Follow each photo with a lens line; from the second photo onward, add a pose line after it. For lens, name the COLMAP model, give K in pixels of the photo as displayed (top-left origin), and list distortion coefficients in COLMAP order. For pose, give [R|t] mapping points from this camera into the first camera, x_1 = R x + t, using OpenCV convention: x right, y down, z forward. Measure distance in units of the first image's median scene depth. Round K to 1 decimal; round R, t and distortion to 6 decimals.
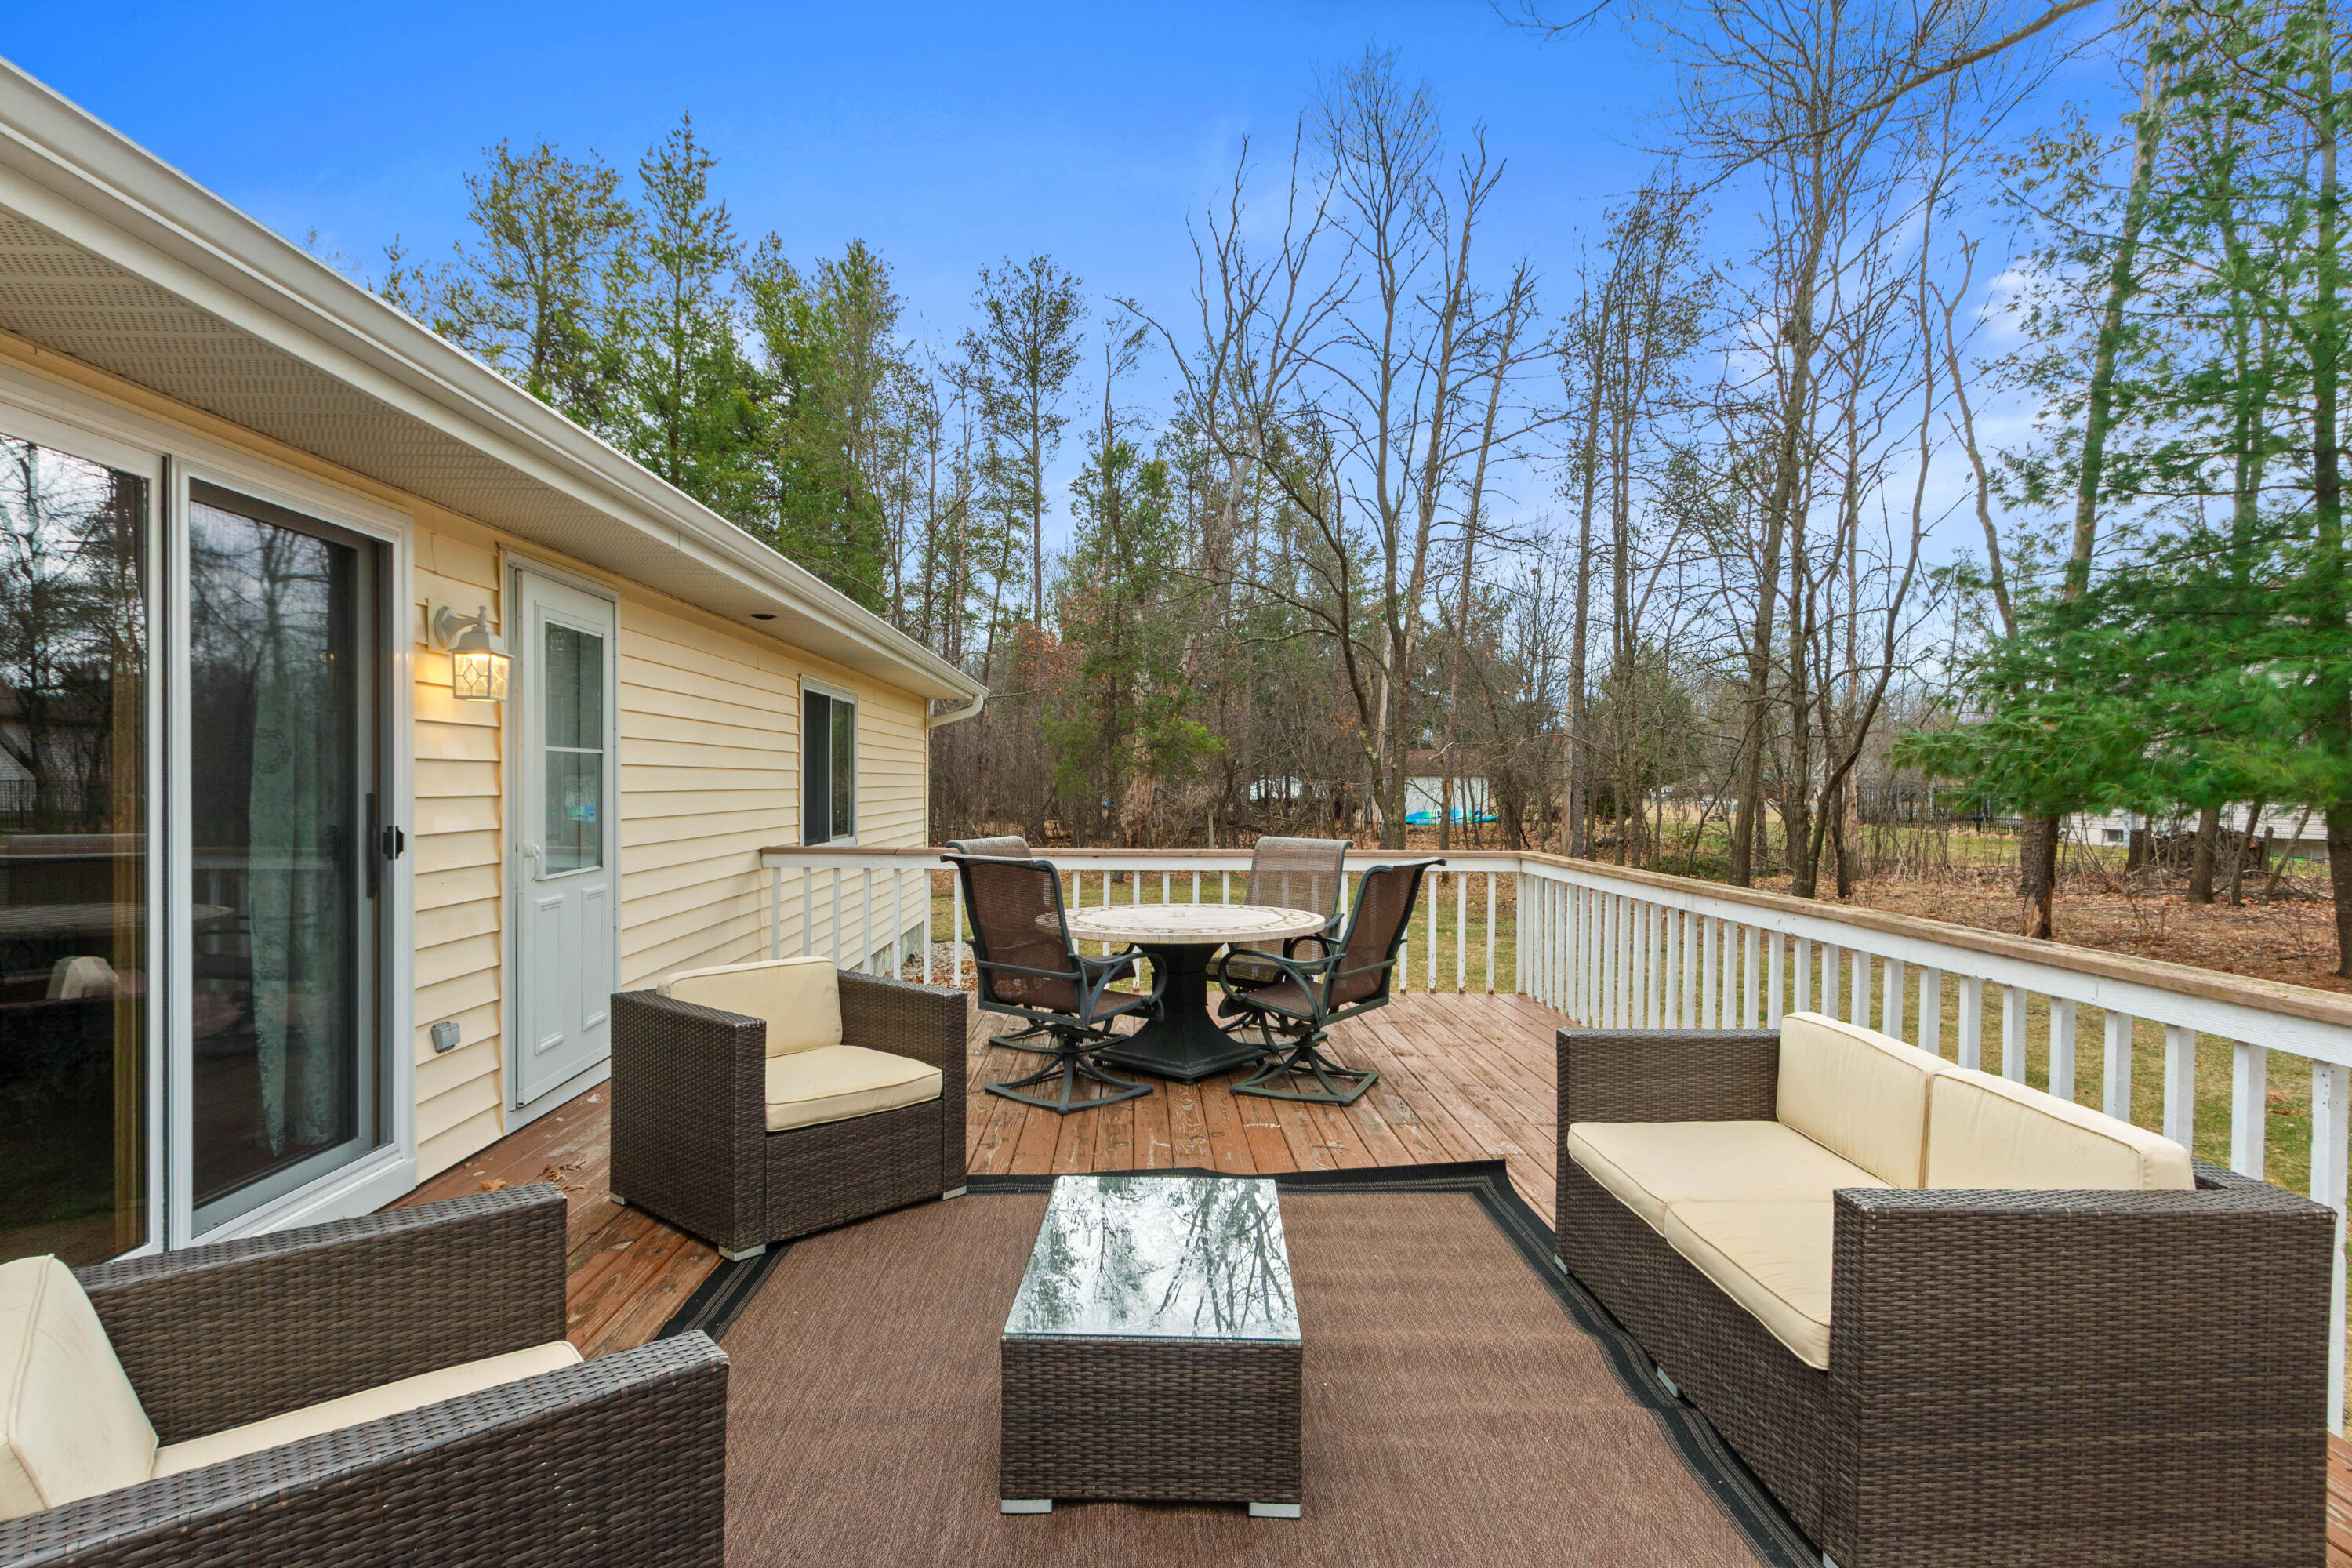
lens RADIAL K [[1230.8, 0, 1172.2], [0, 1230.8, 799.5], [0, 0, 1]] dist [0.014486, -0.007704]
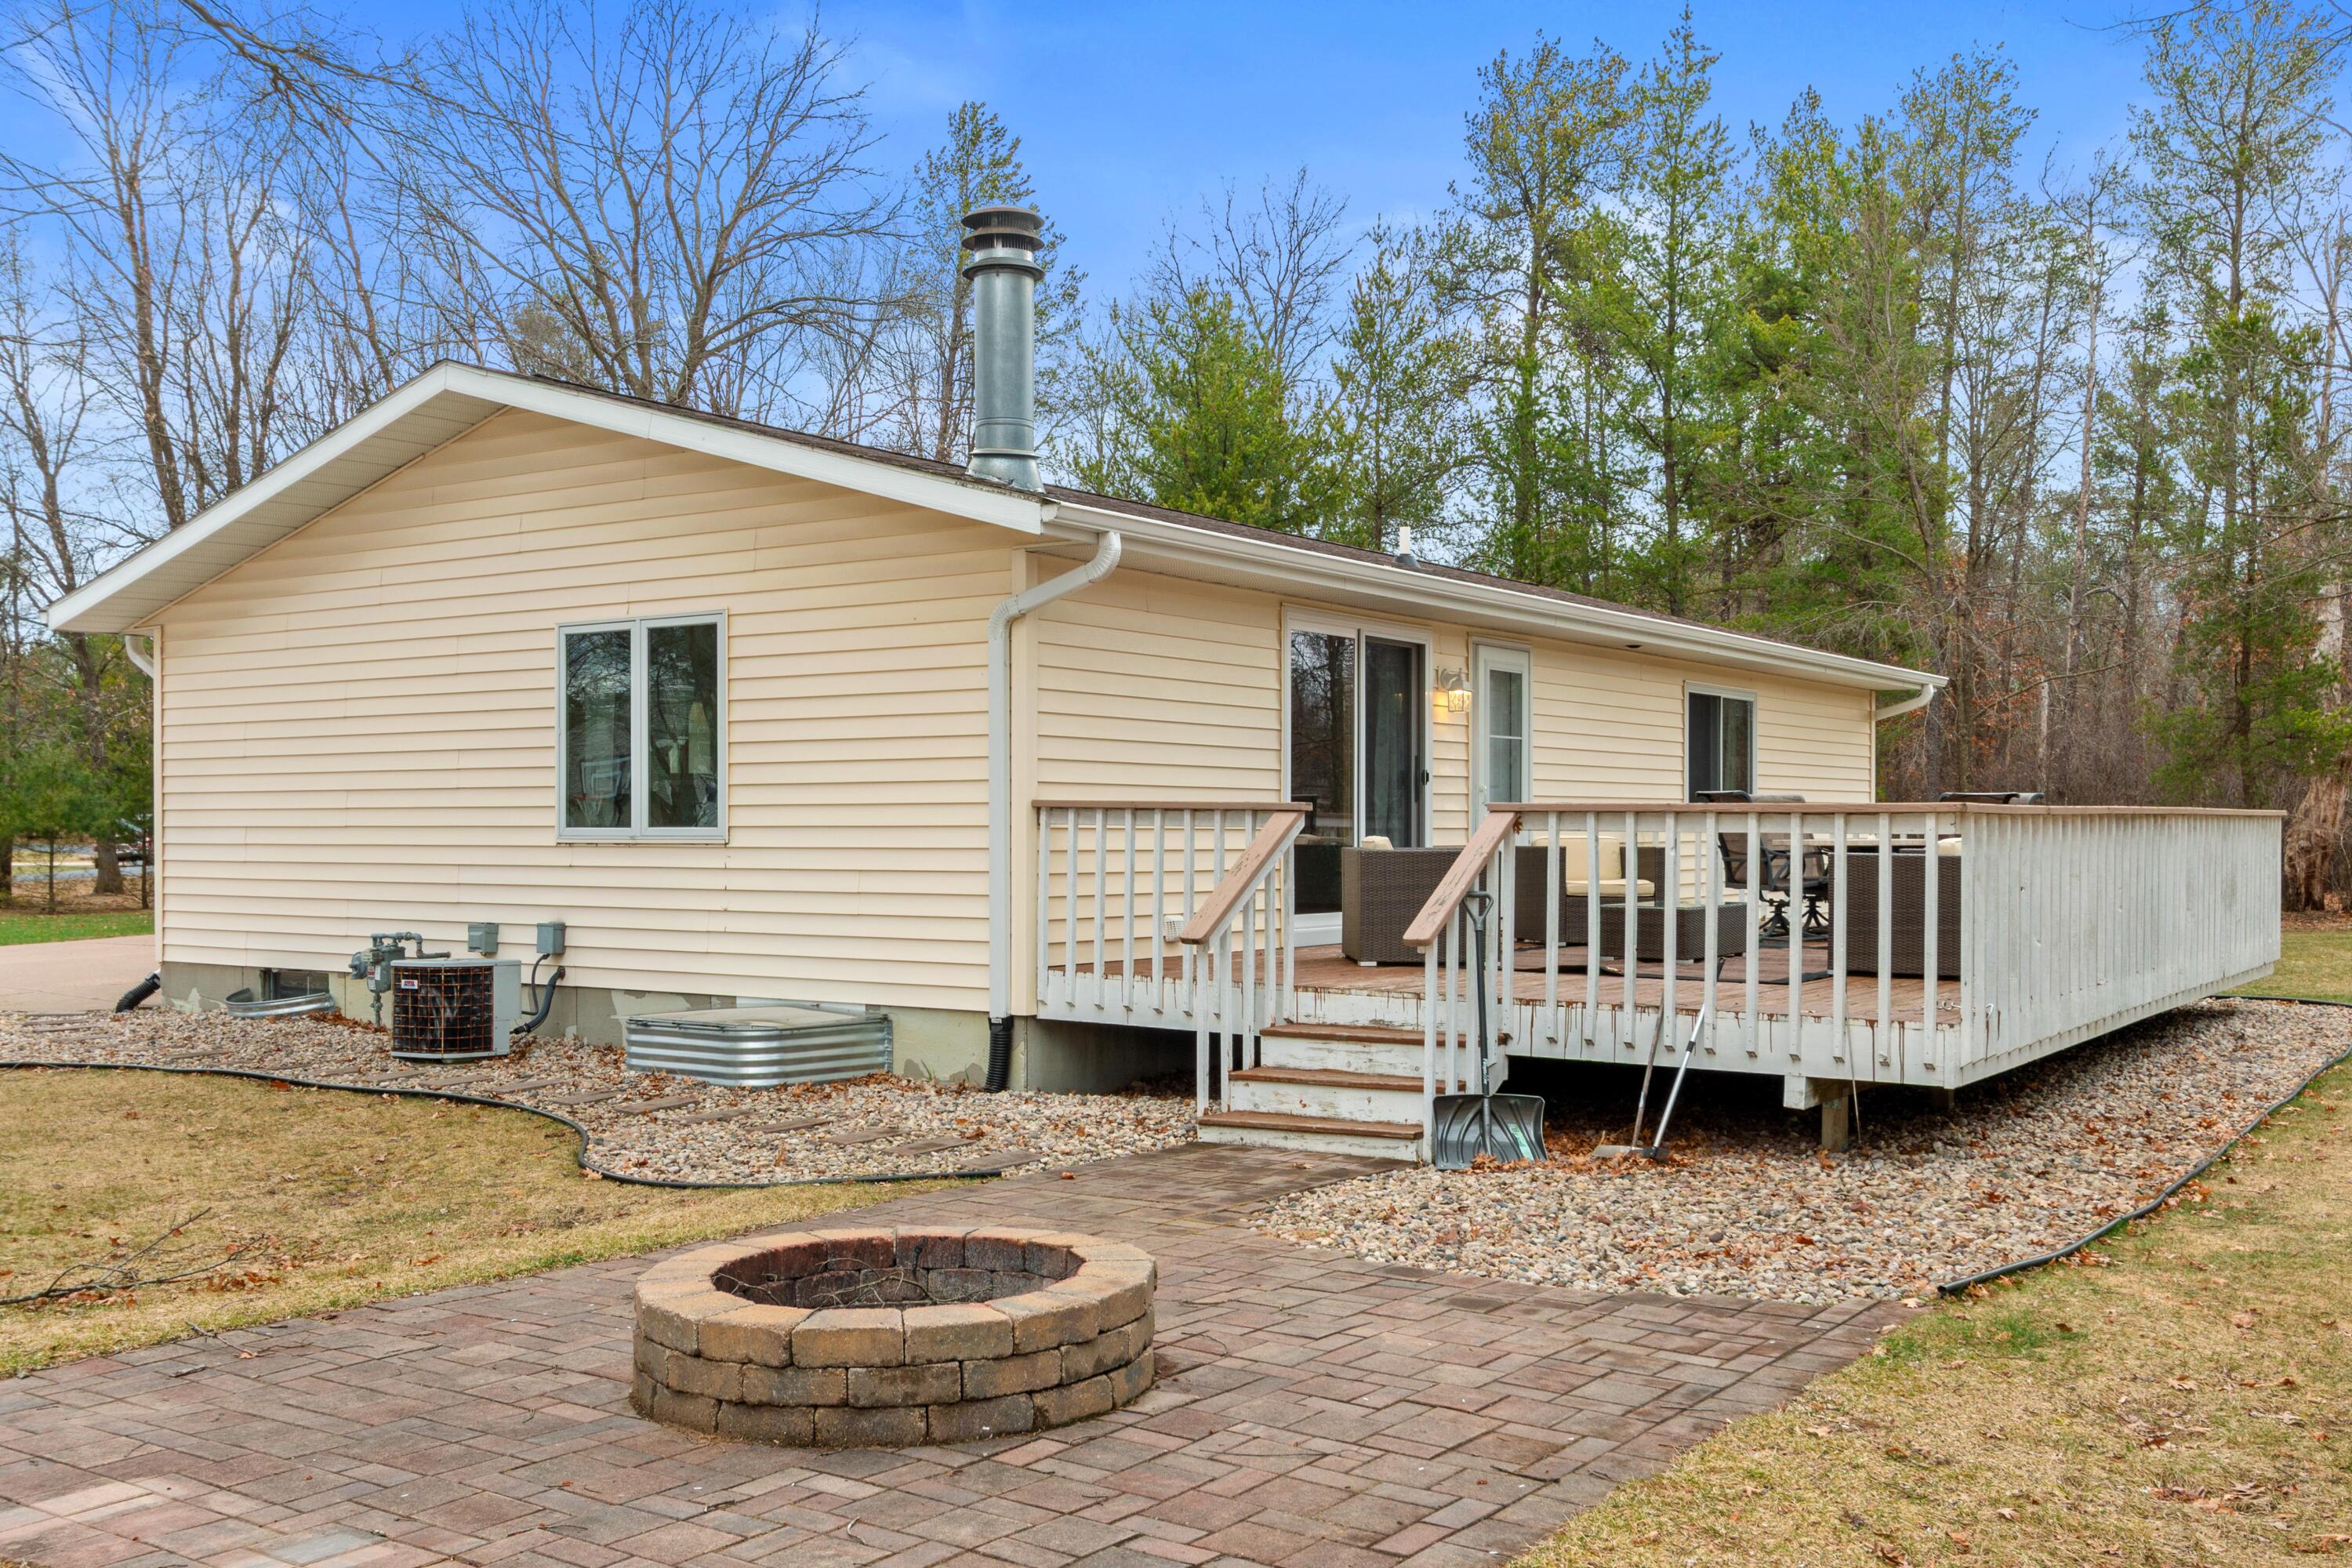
lens RADIAL K [[2280.2, 0, 1176.0], [0, 2280.2, 784.0], [0, 0, 1]] dist [-0.173675, -0.001185]
pose [[0.799136, -0.012545, -0.601020, 1.148894], [-0.007870, 0.999478, -0.031326, 0.139067], [0.601099, 0.029764, 0.798620, -1.980418]]
